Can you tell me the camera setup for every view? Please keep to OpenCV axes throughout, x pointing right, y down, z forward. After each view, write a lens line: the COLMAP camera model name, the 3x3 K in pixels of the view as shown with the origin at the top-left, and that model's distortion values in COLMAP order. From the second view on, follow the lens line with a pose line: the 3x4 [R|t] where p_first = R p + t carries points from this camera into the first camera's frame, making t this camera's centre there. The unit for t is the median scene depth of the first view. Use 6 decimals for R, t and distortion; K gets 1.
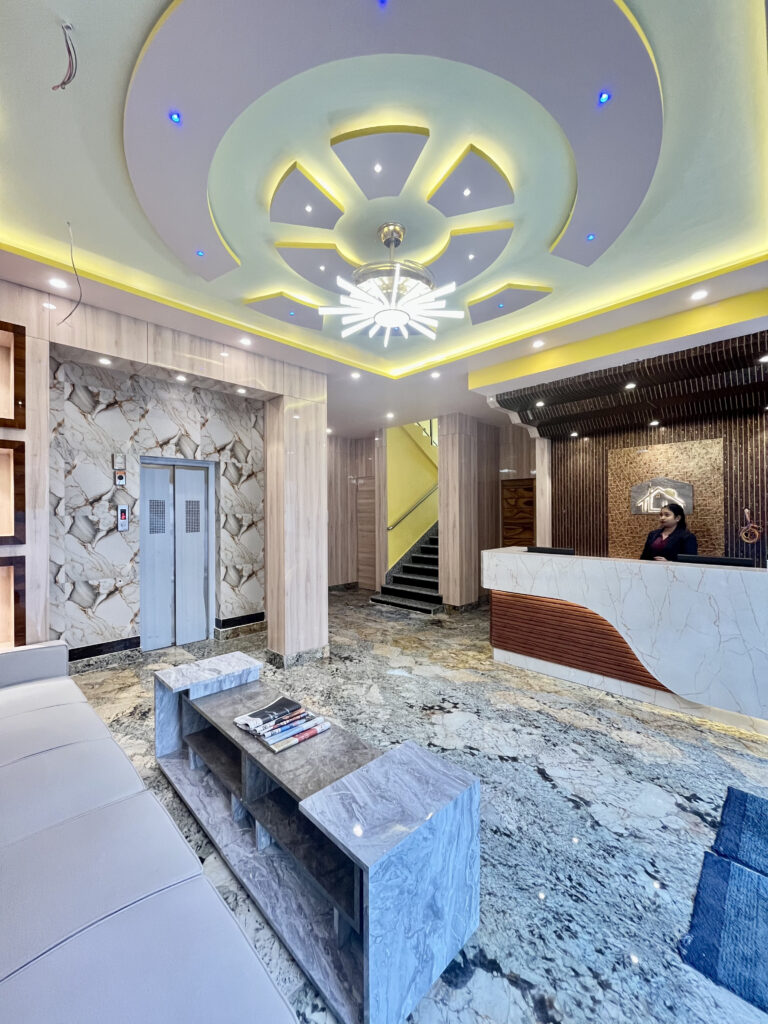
lens RADIAL K [[408.1, 0, 387.2], [0, 408.1, 508.1], [0, 0, 1]] dist [-0.004222, -0.000363]
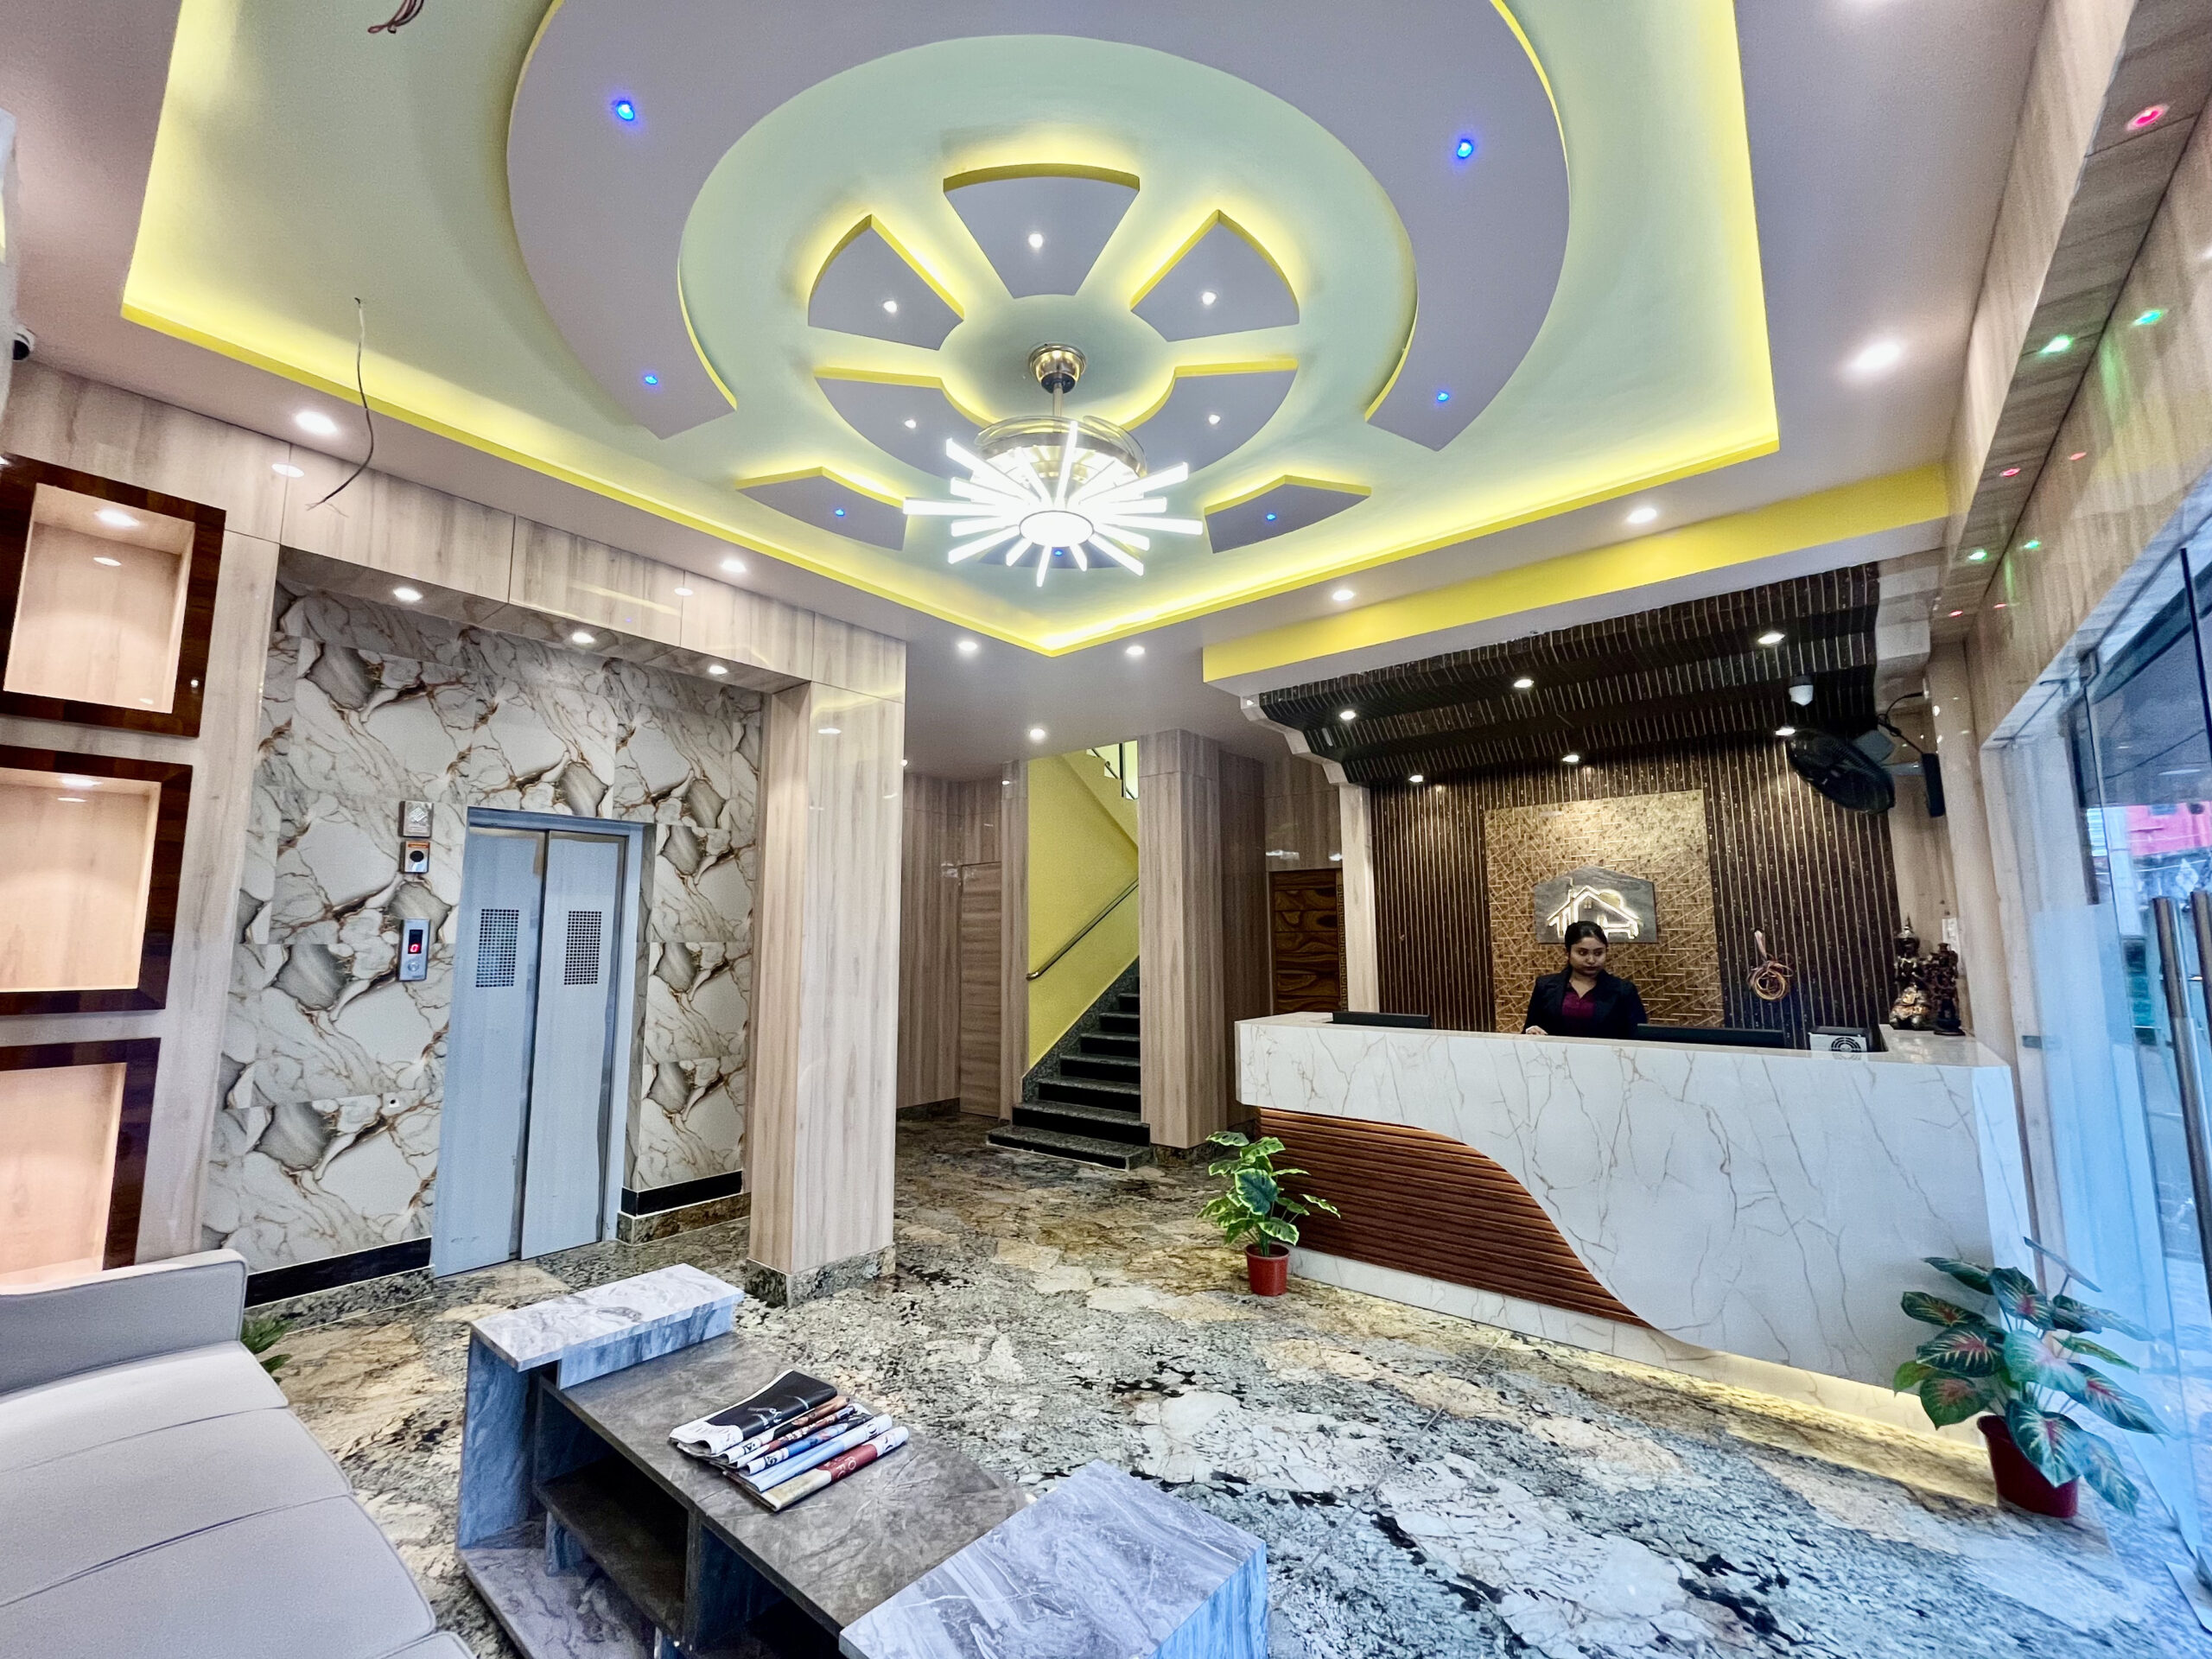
lens RADIAL K [[881.6, 0, 1107.4], [0, 881.6, 830.6], [0, 0, 1]] dist [-0.004222, -0.000363]
pose [[0.995226, 0.012341, 0.096810, -0.017196], [-0.000828, 0.993005, -0.118072, 0.009708], [-0.097590, 0.117428, 0.988275, 0.001189]]
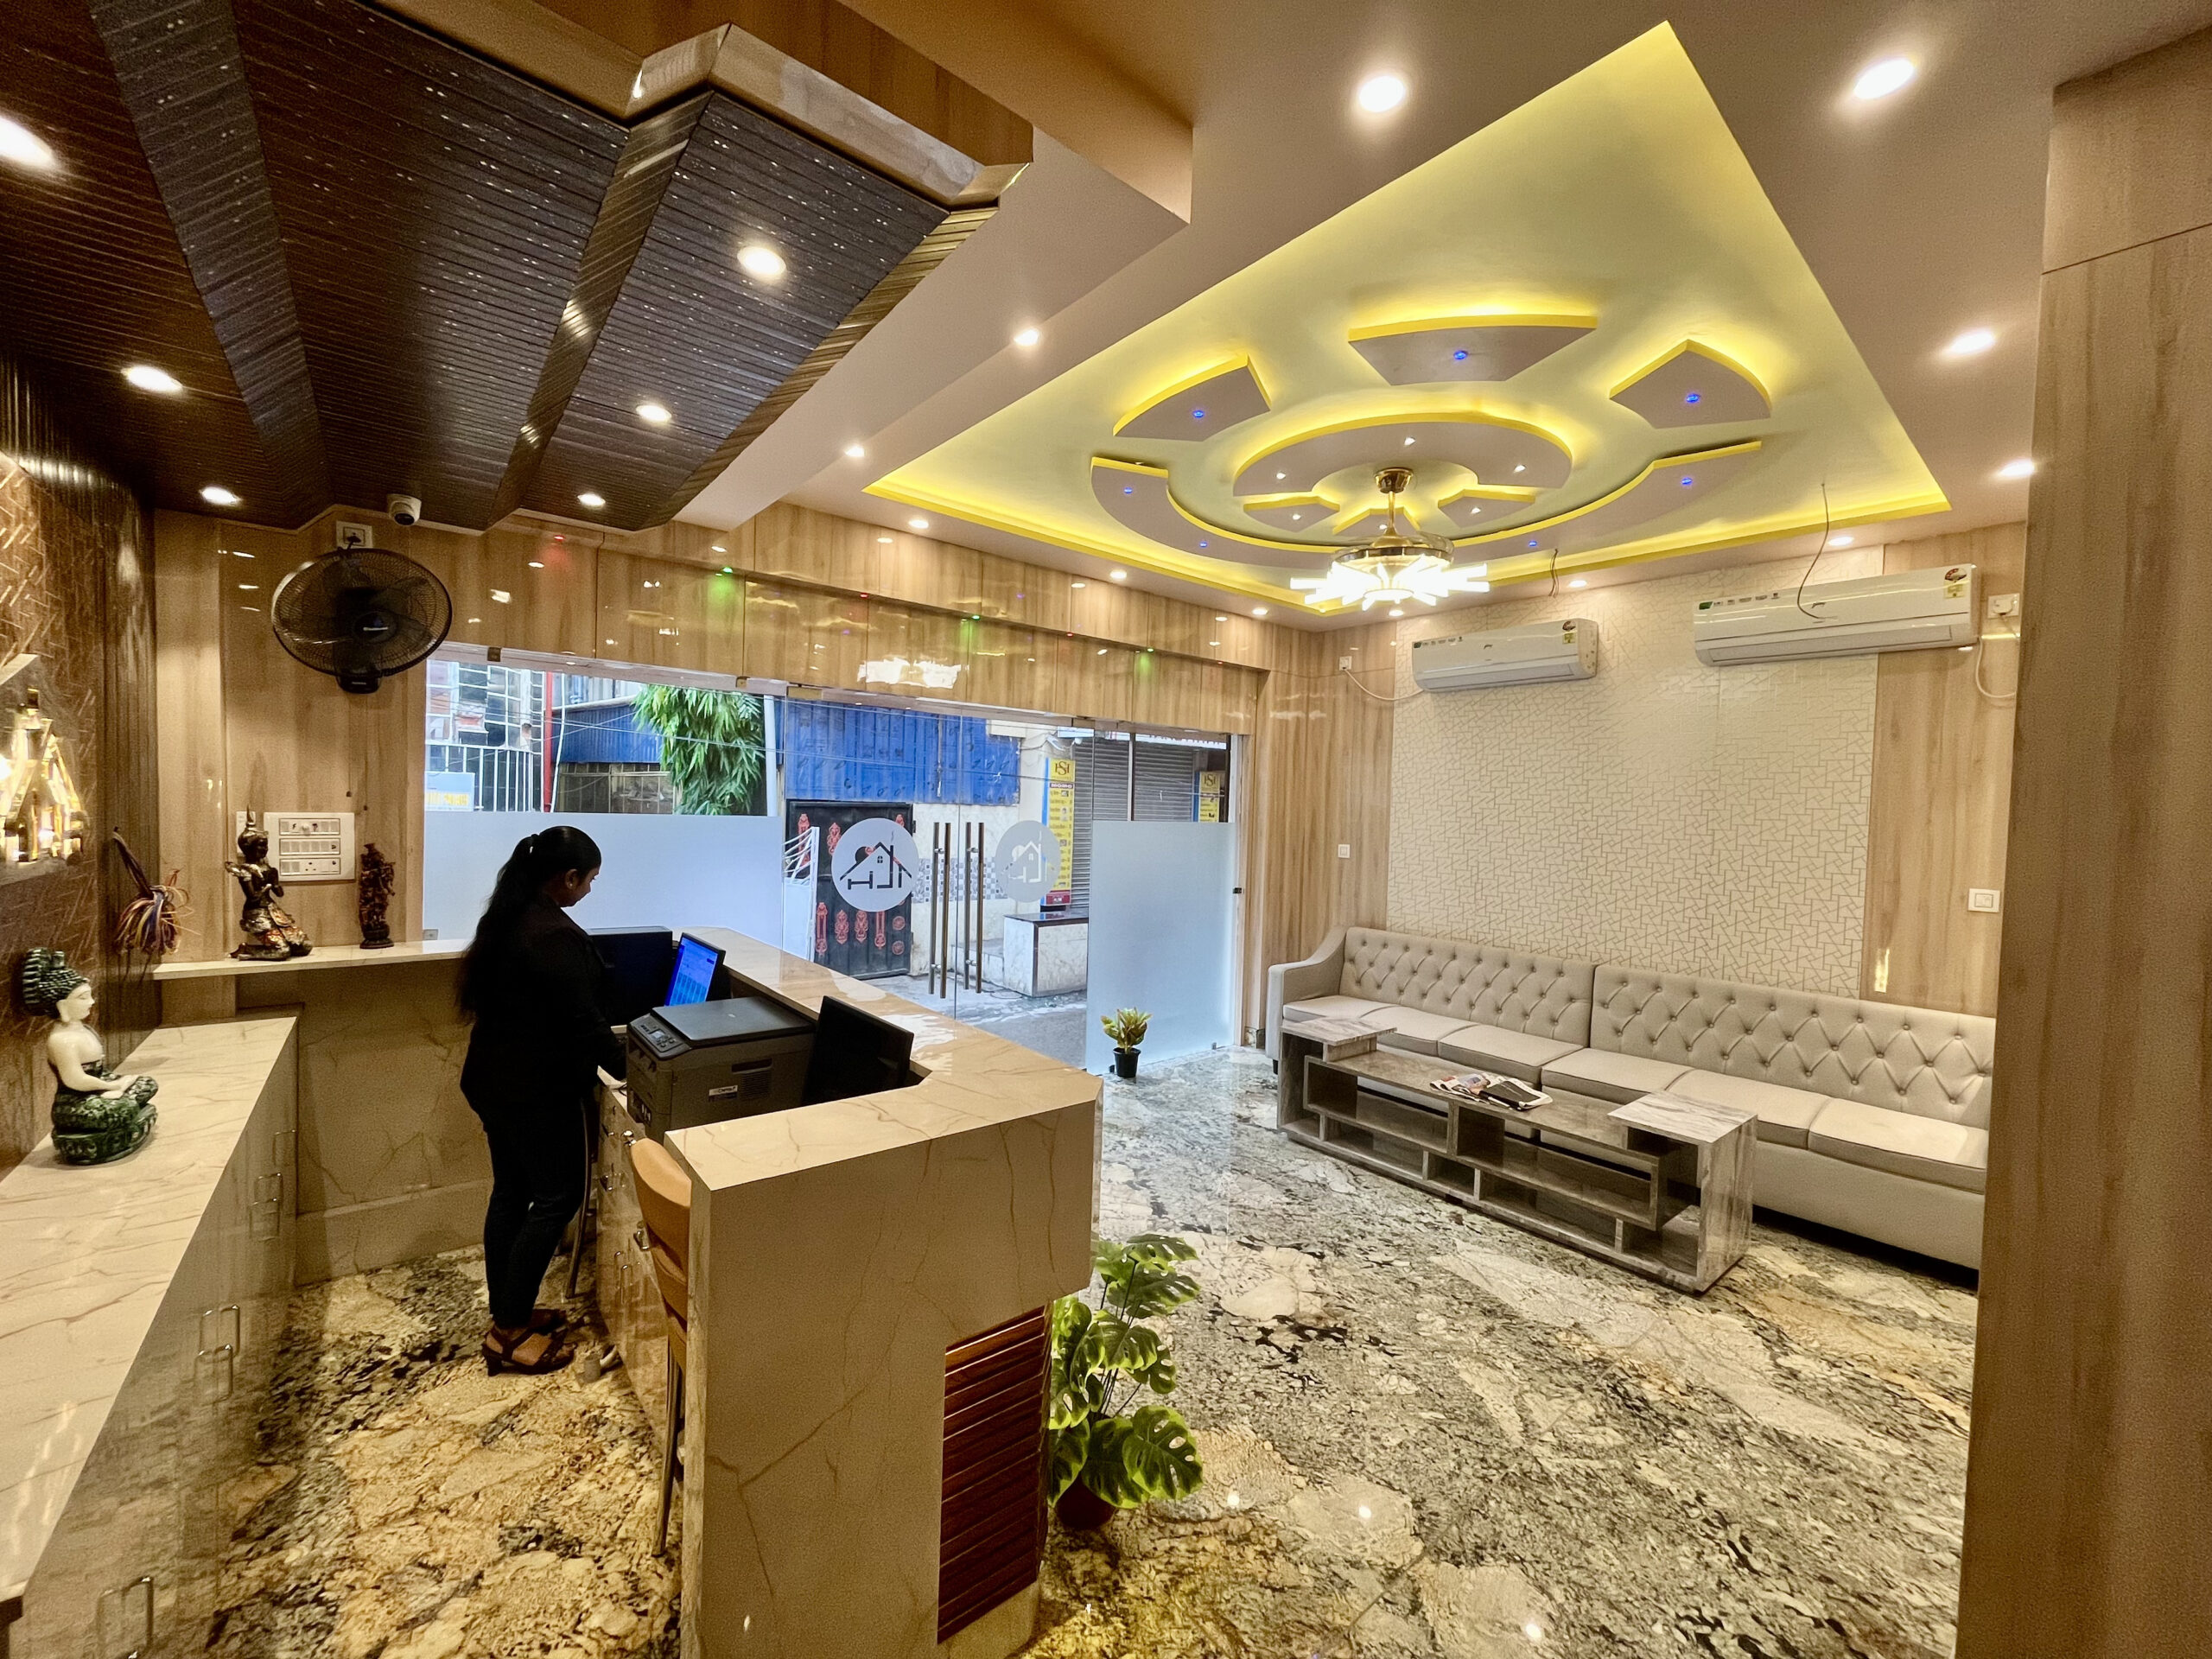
lens RADIAL K [[881.6, 0, 1102.9], [0, 881.6, 834.1], [0, 0, 1]] dist [-0.004222, -0.000363]
pose [[-0.994985, -0.030480, 0.095265, 0.244426], [-0.028573, 0.999364, 0.021322, -0.029668], [-0.095854, 0.018493, -0.995224, 1.769569]]
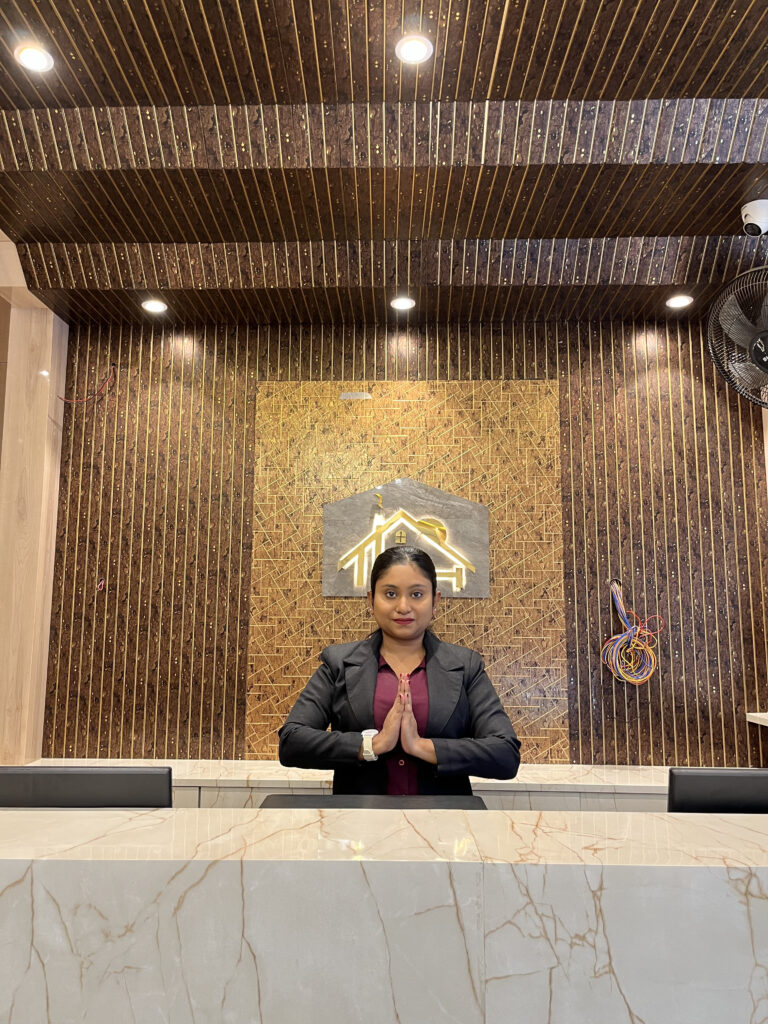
lens RADIAL K [[786.6, 0, 375.7], [0, 786.6, 511.7], [0, 0, 1]] dist [0.012714, -0.000044]
pose [[0.719626, 0.105490, 0.686302, 0.336468], [-0.017851, 0.990876, -0.133588, 0.044121], [-0.694133, 0.083882, 0.714943, 0.827410]]
